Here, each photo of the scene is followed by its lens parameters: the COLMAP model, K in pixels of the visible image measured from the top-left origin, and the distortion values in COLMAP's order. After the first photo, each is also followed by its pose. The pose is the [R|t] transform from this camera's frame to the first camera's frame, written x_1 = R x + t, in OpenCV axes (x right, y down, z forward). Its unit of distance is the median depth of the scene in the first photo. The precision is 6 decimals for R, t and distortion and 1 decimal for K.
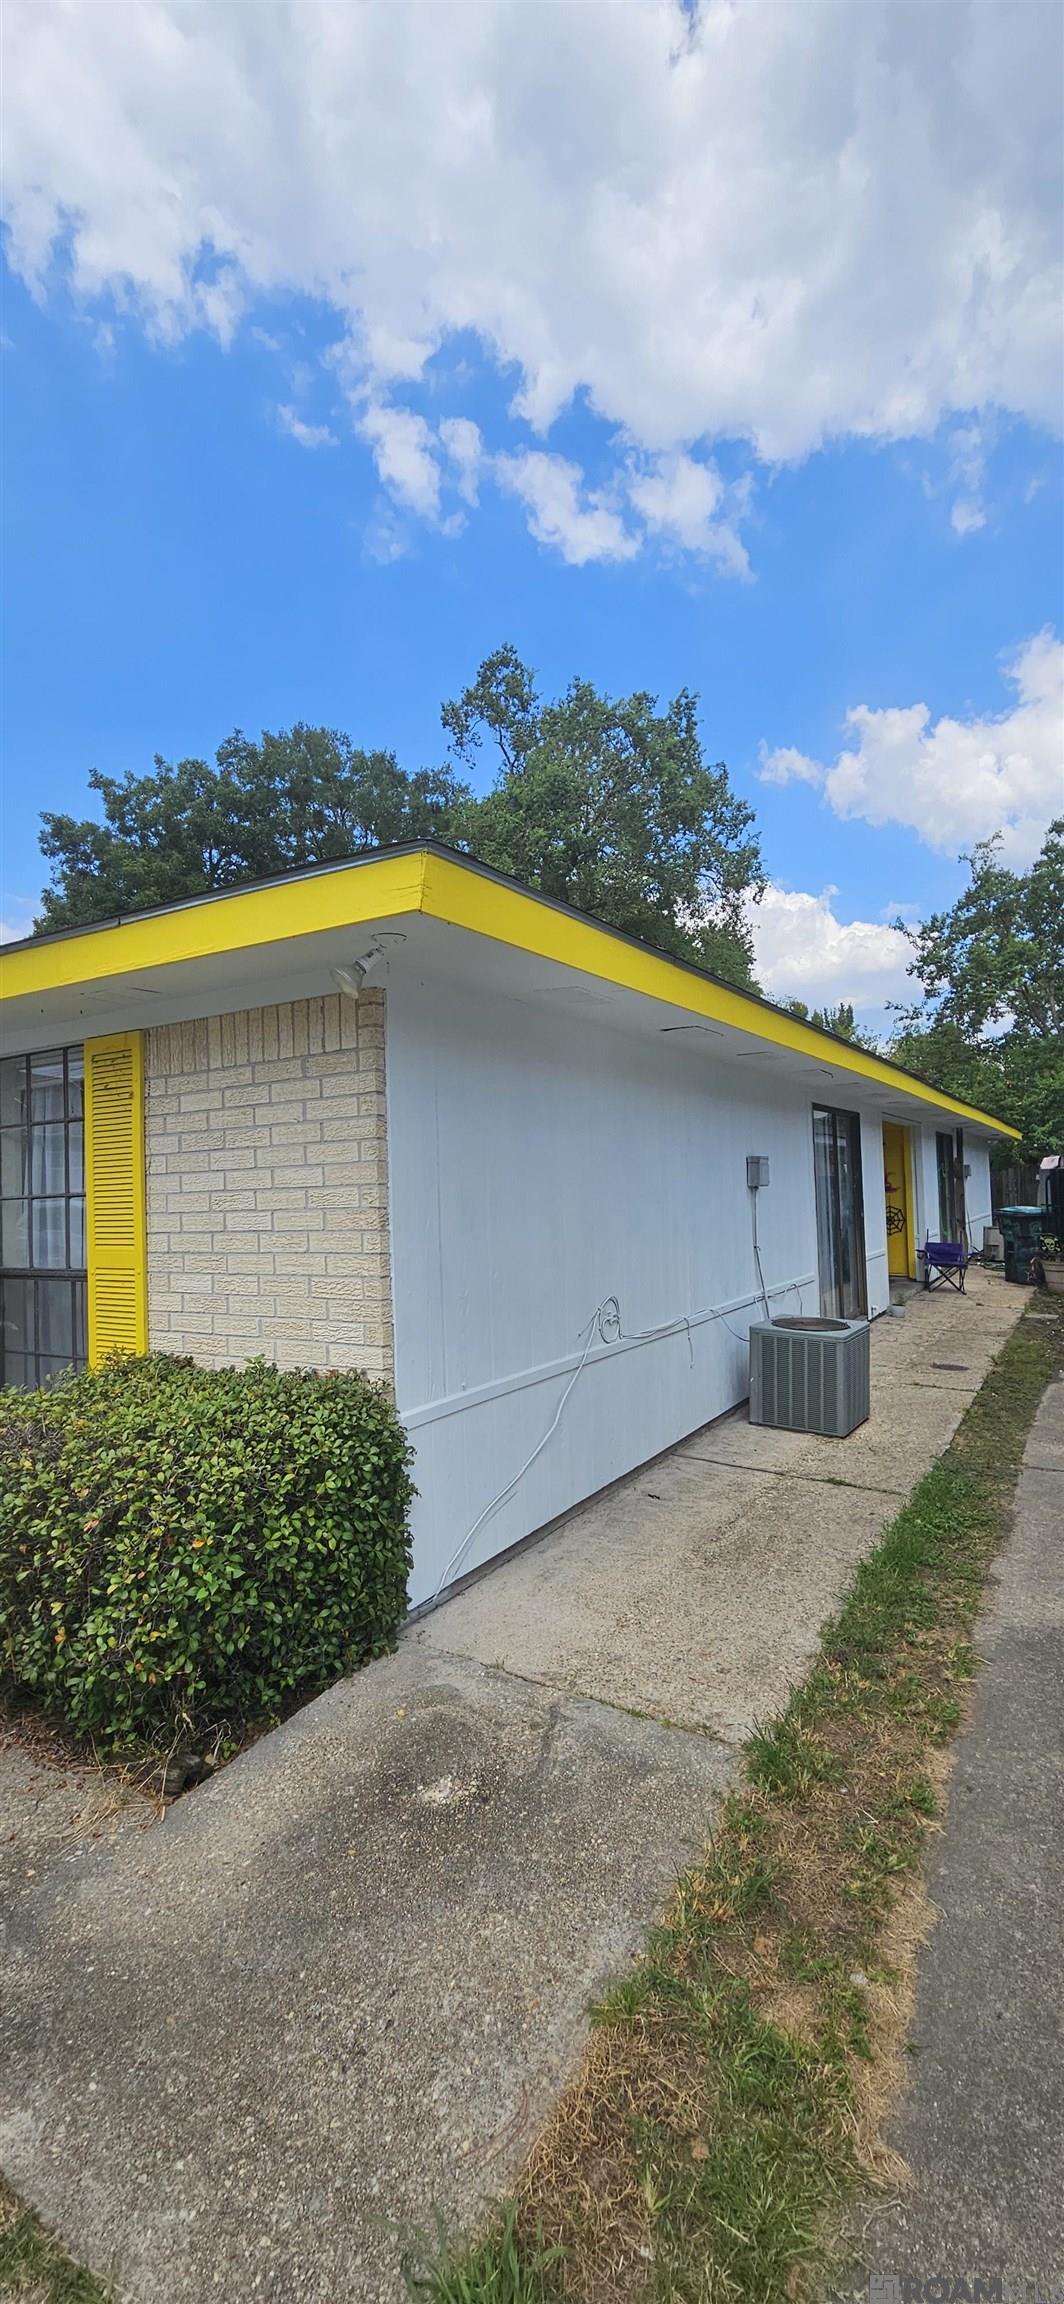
lens RADIAL K [[943.6, 0, 529.2], [0, 943.6, 1148.5], [0, 0, 1]] dist [0.009686, -0.000499]
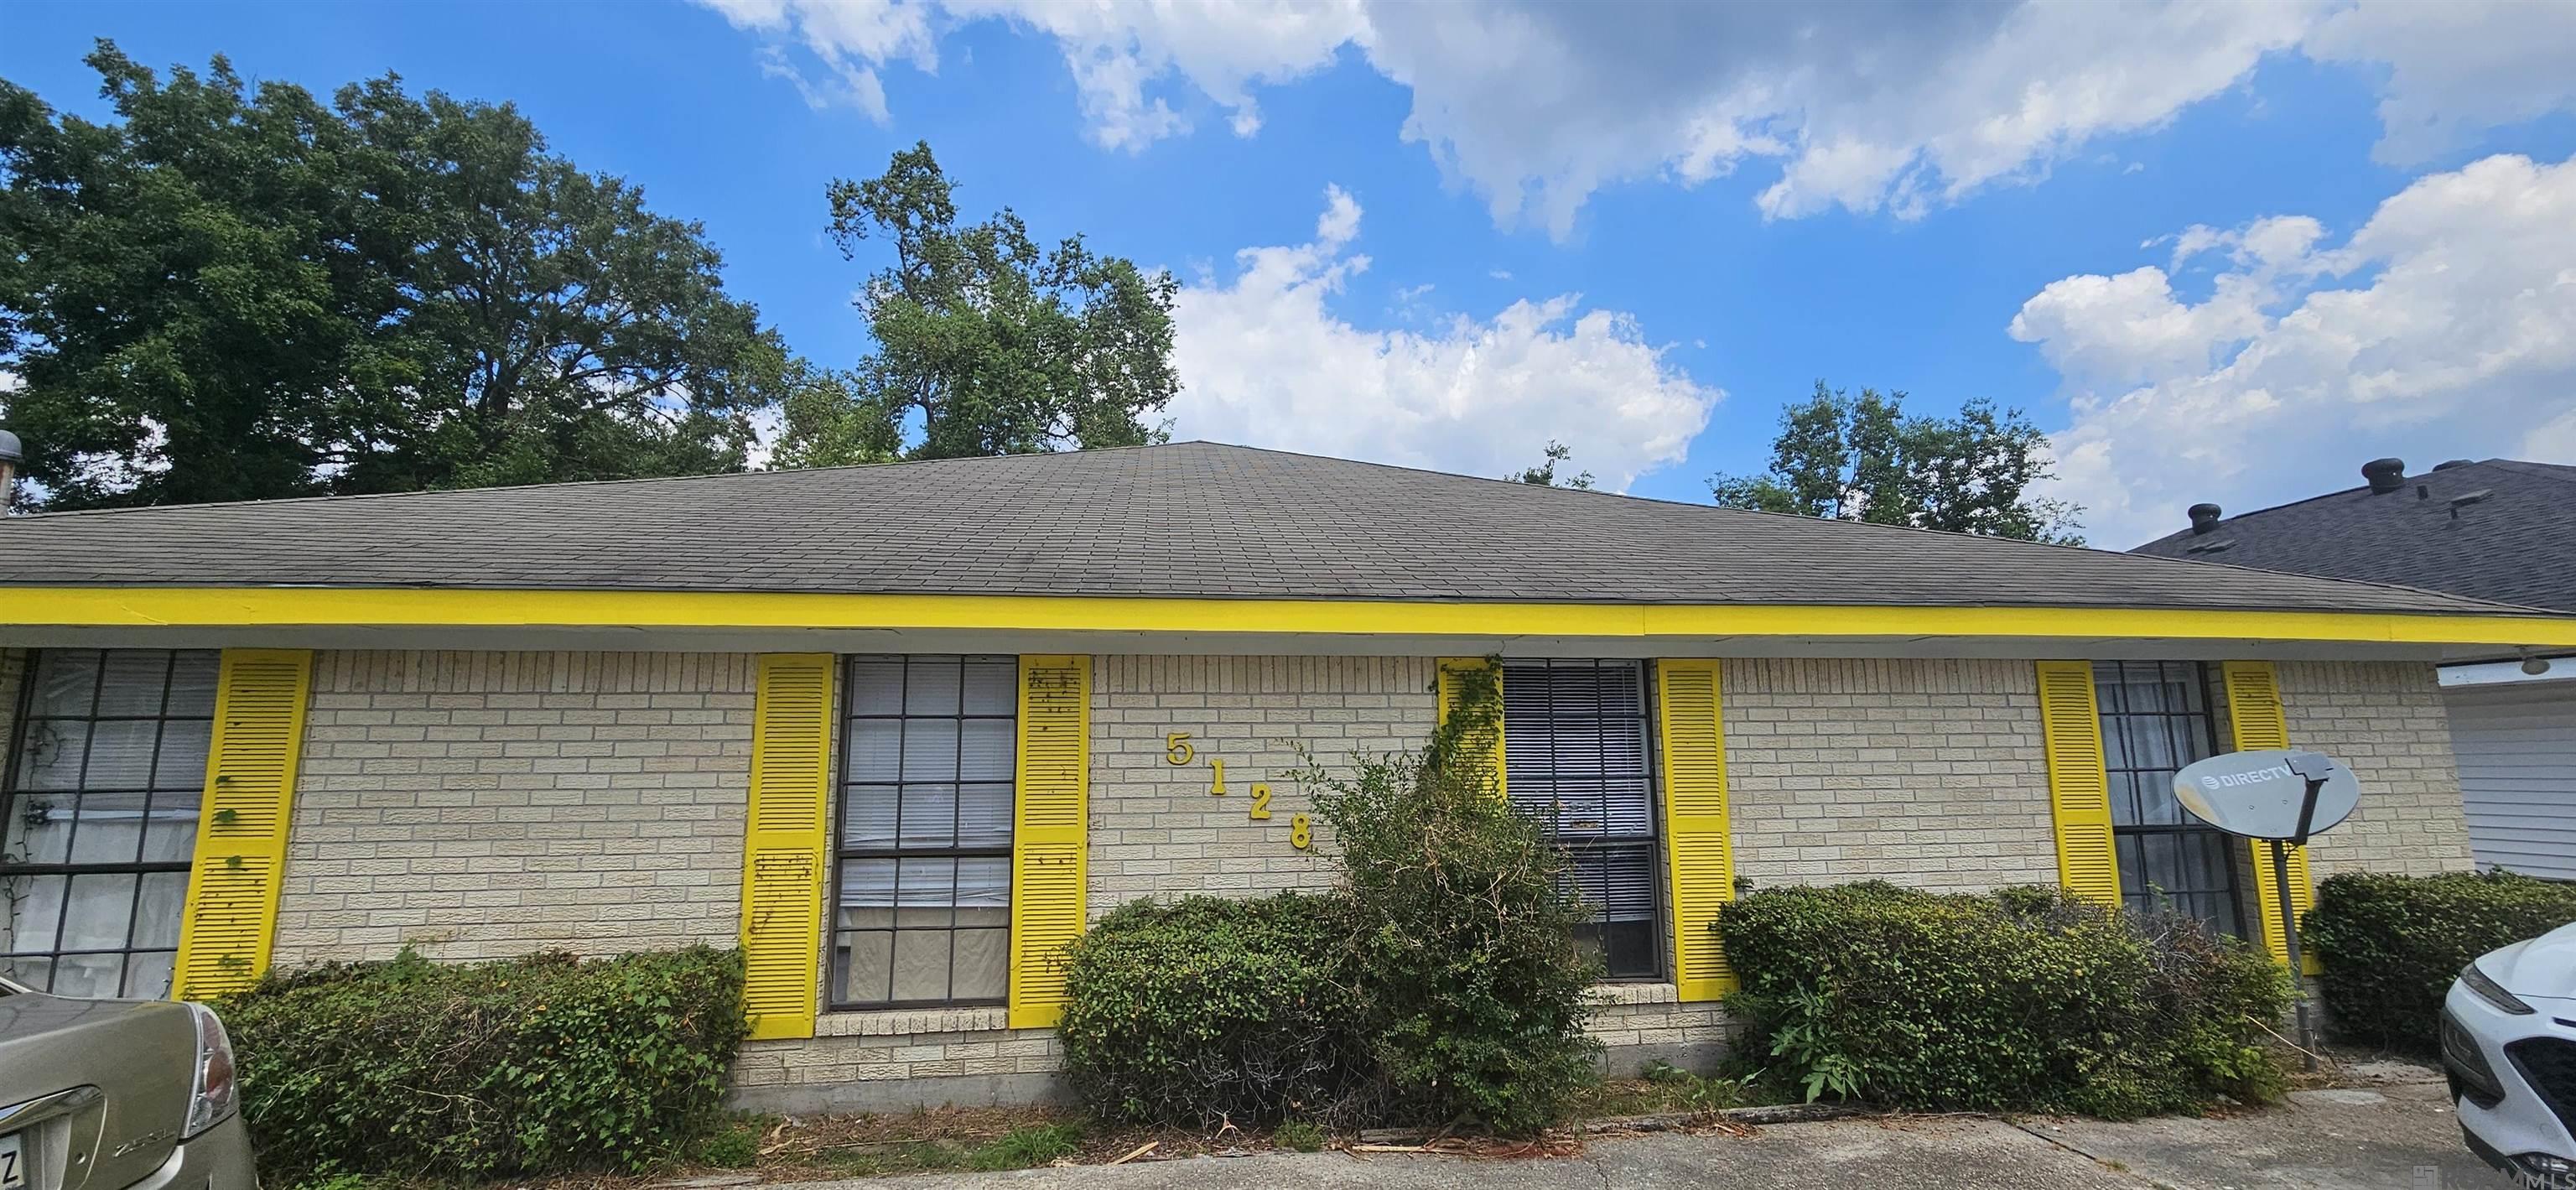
lens RADIAL K [[1055.0, 0, 1284.2], [0, 1055.0, 599.7], [0, 0, 1]] dist [0.009686, -0.000499]
pose [[0.777422, 0.123171, 0.616801, -0.256109], [-0.040746, 0.988441, -0.146029, 0.008713], [-0.627658, 0.088394, 0.773455, 0.061992]]
